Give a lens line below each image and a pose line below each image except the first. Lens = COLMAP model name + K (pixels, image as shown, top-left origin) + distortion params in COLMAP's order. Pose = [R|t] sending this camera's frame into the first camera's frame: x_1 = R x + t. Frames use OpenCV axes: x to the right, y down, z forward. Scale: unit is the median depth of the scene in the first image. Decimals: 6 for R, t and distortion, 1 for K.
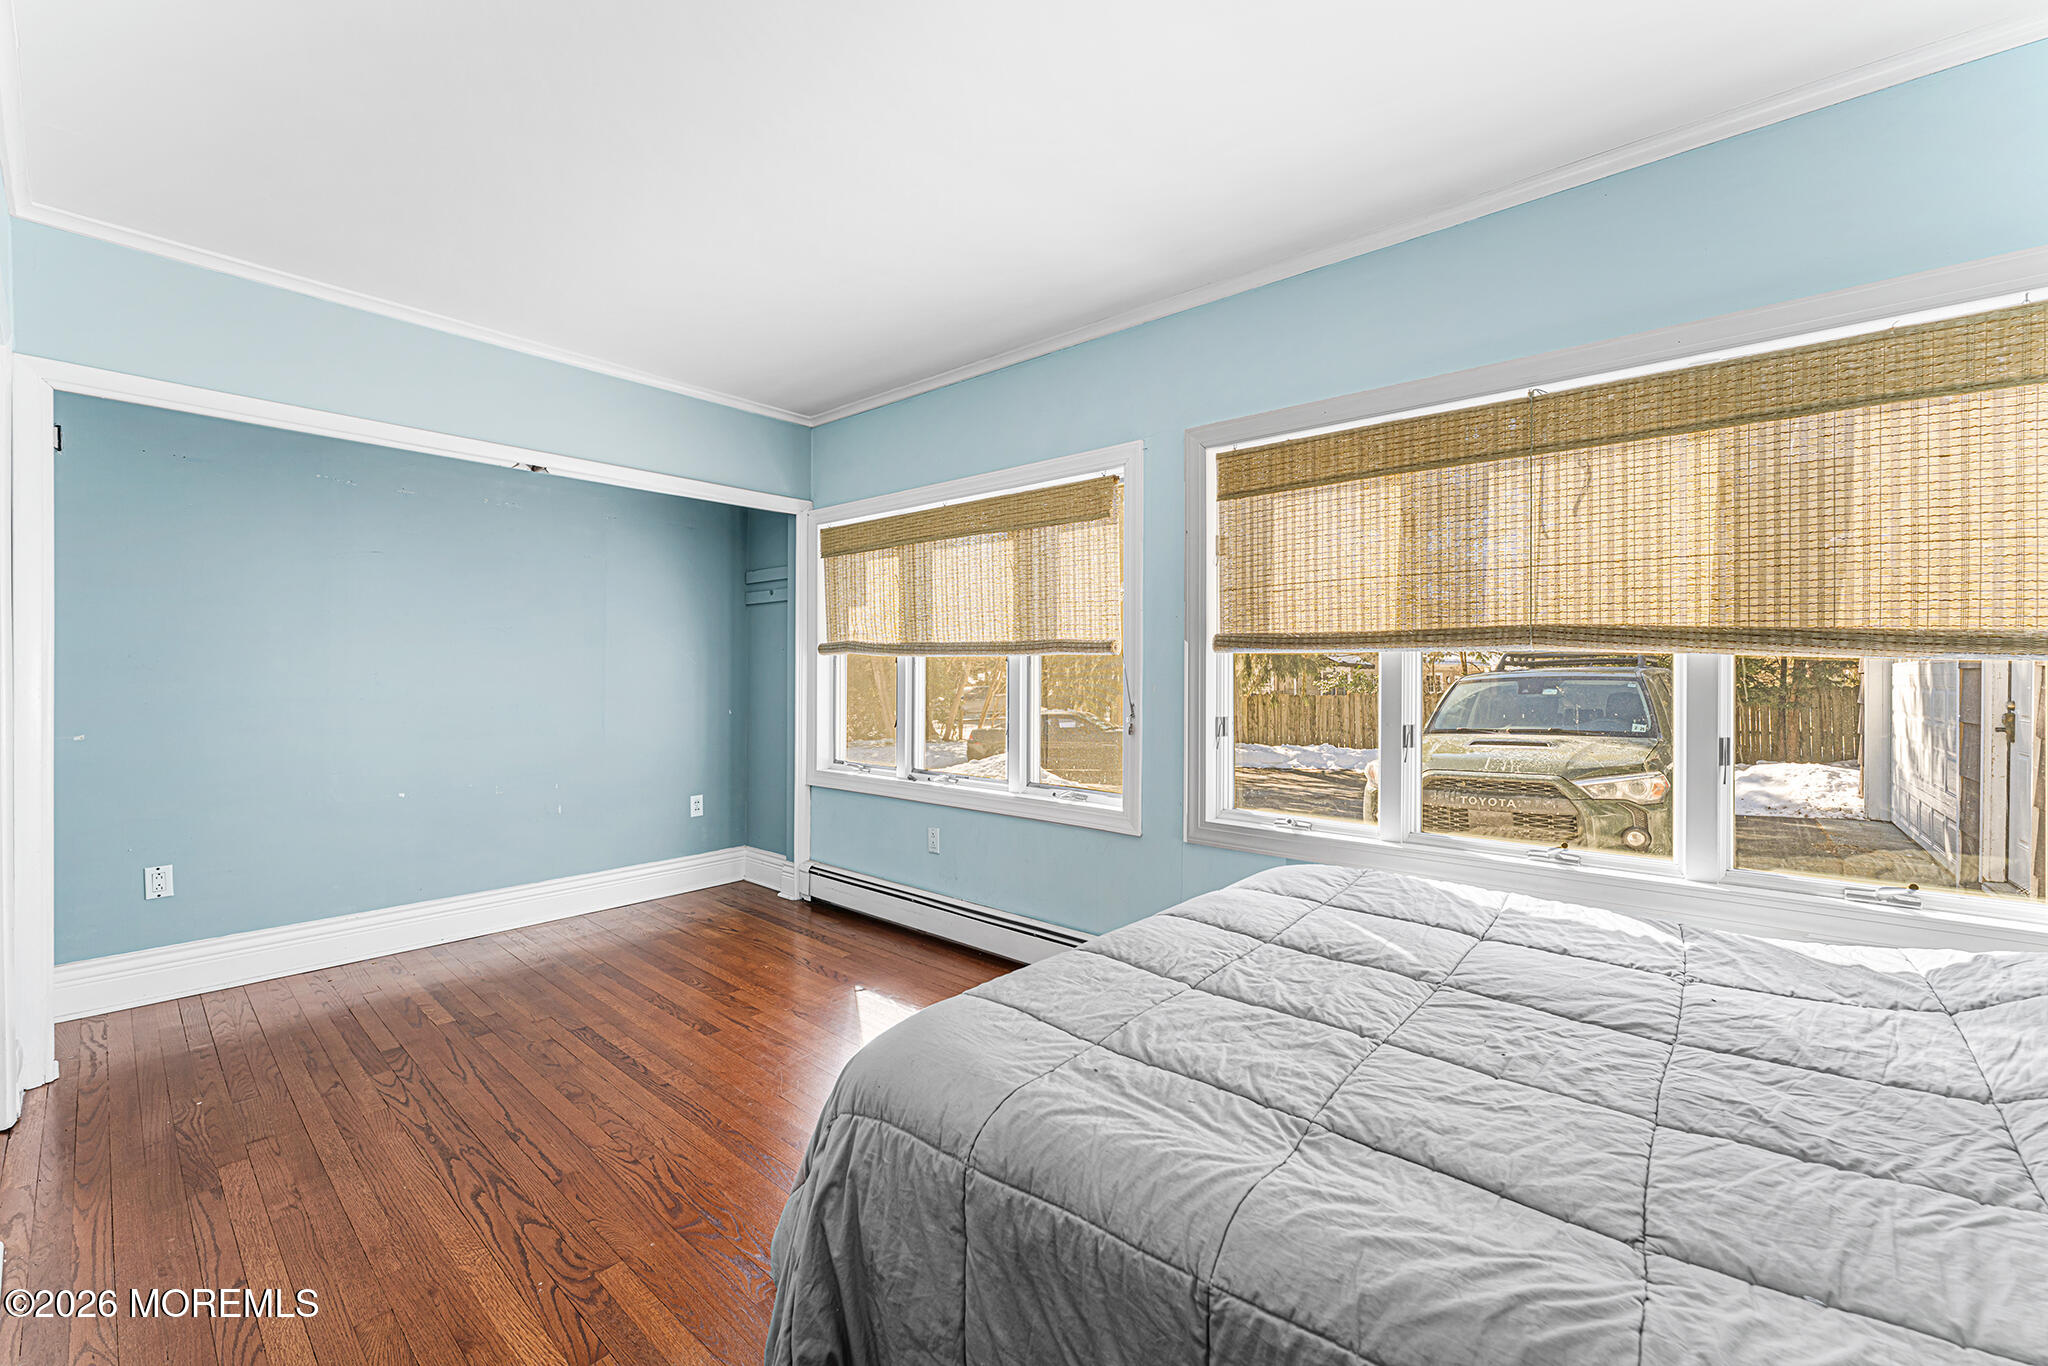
lens RADIAL K [[823.5, 0, 1025.9], [0, 823.5, 697.1], [0, 0, 1]] dist [0.000414, -0.000099]
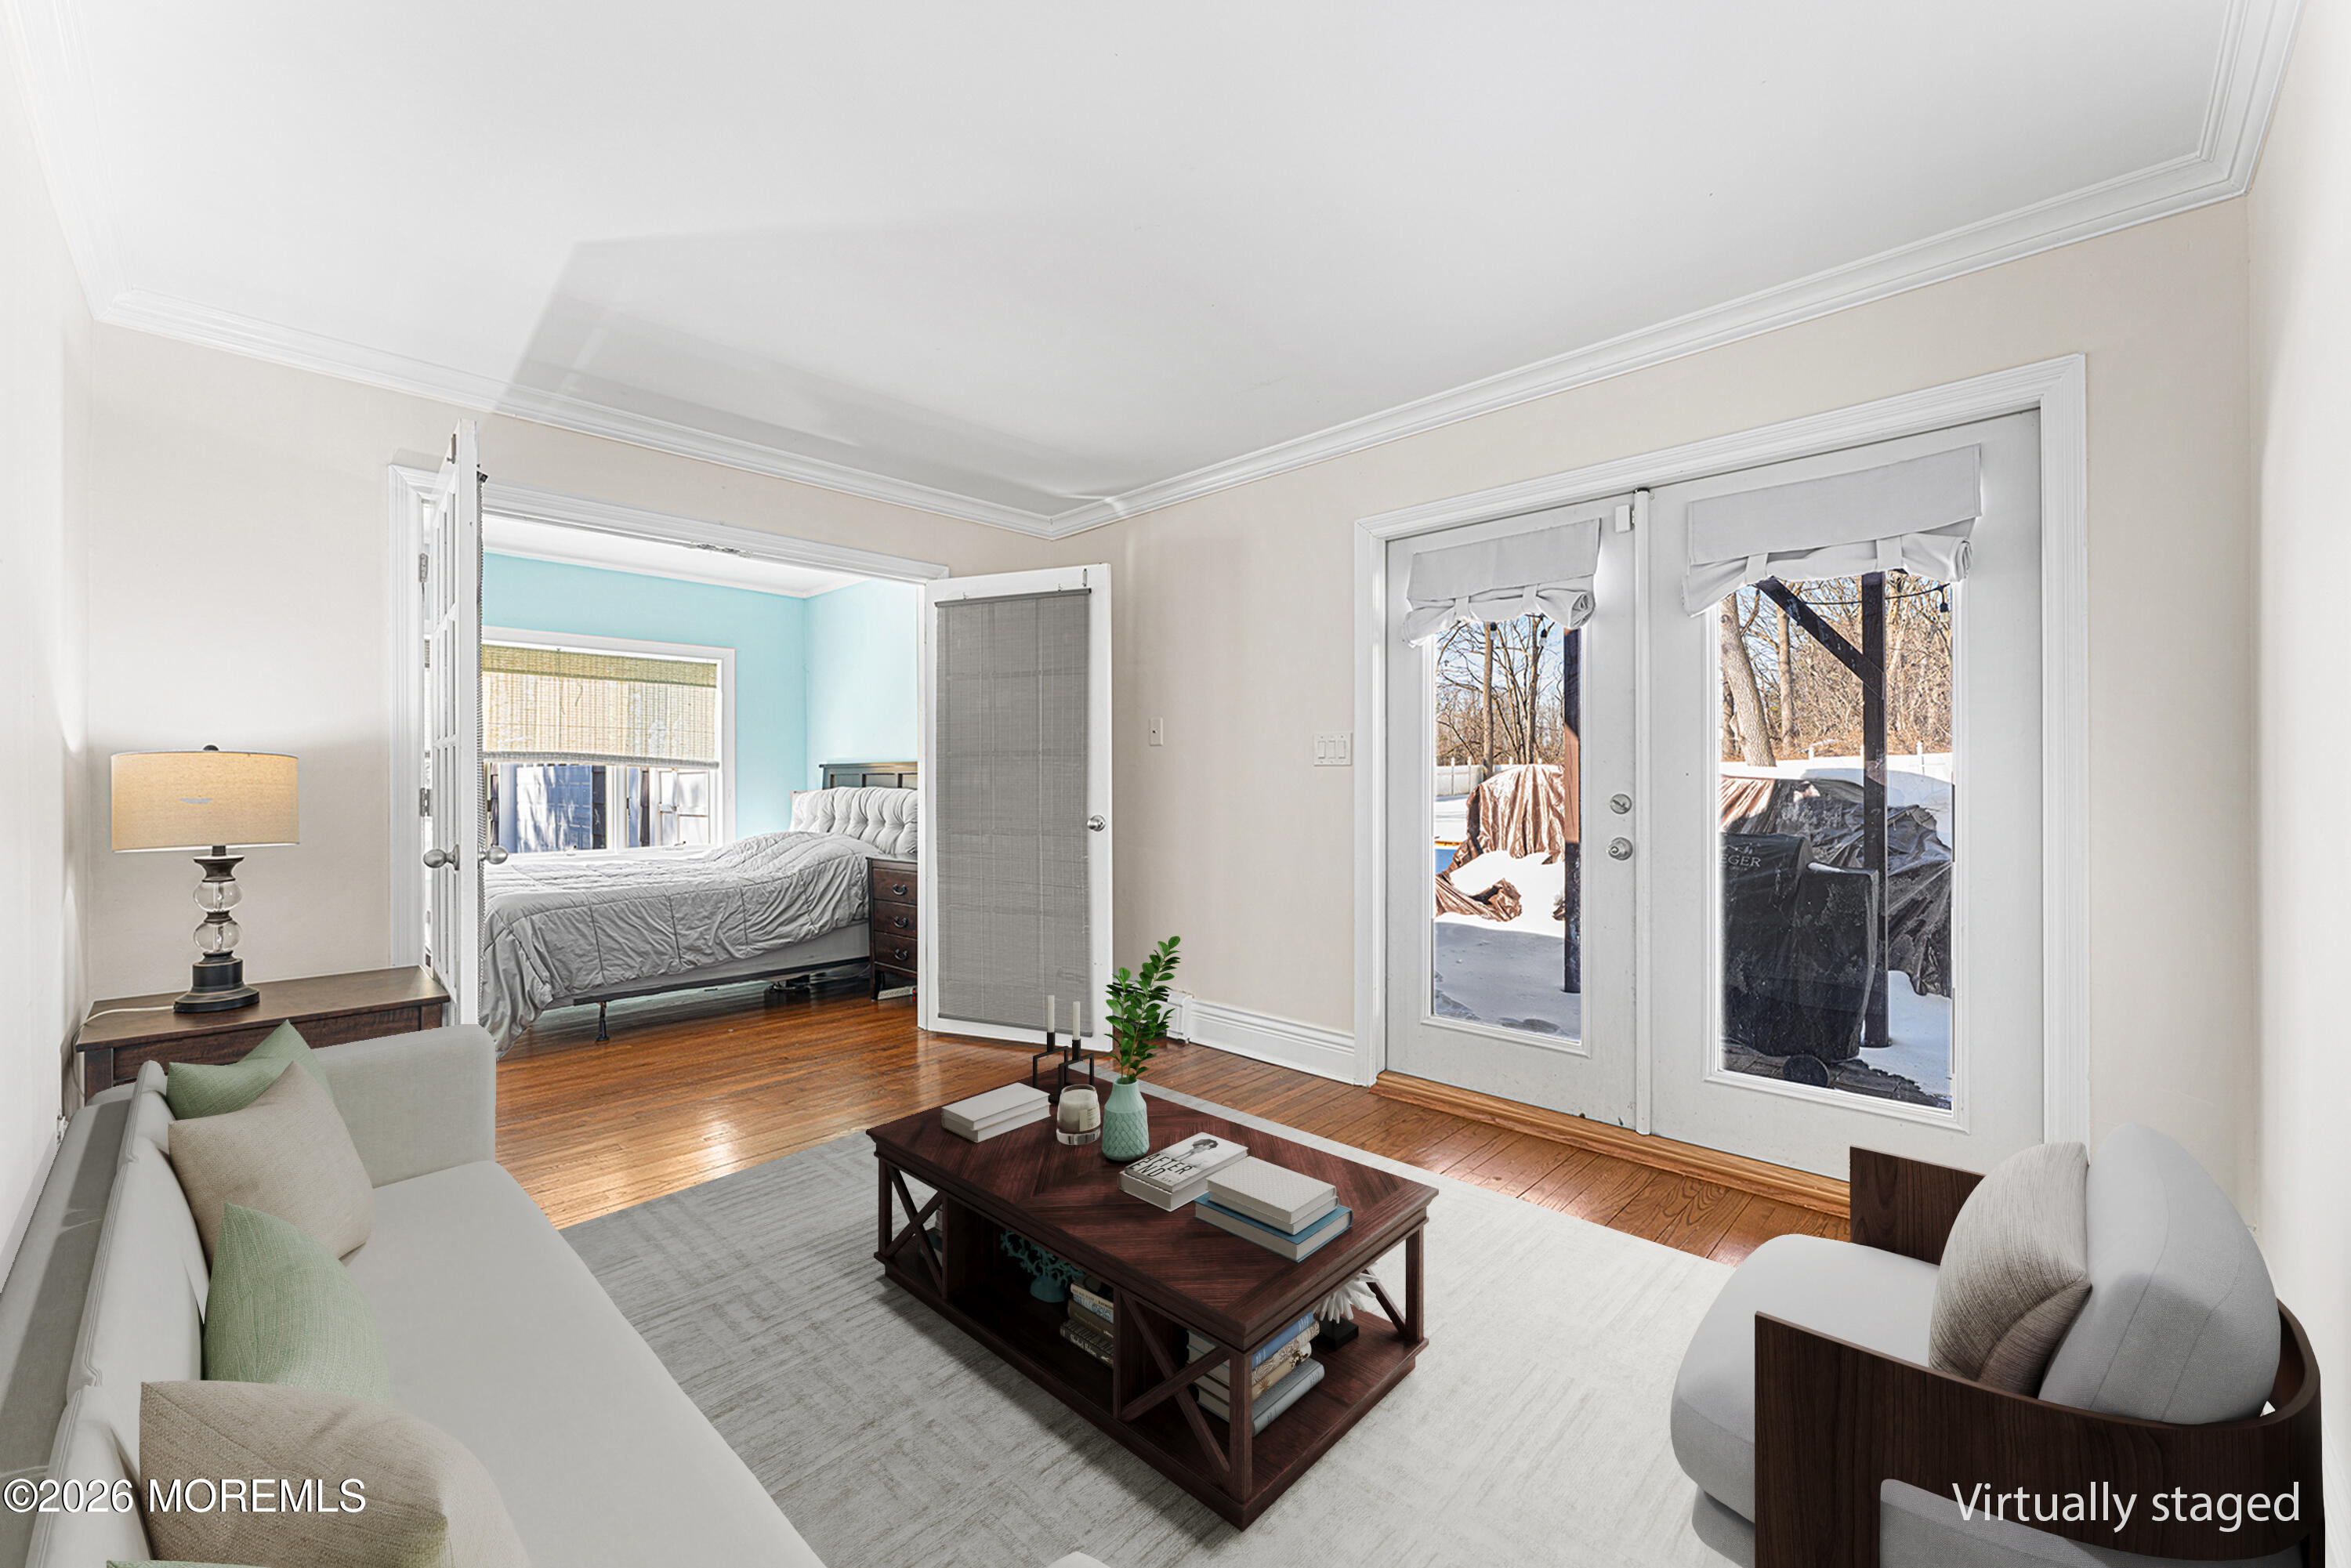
lens RADIAL K [[945.3, 0, 1177.7], [0, 945.3, 800.2], [0, 0, 1]] dist [0.000414, -0.000099]
pose [[0.060497, -0.014025, 0.998070, -0.536207], [0.005946, 0.999889, 0.013691, 0.001848], [-0.998151, 0.005106, 0.060573, -0.234380]]
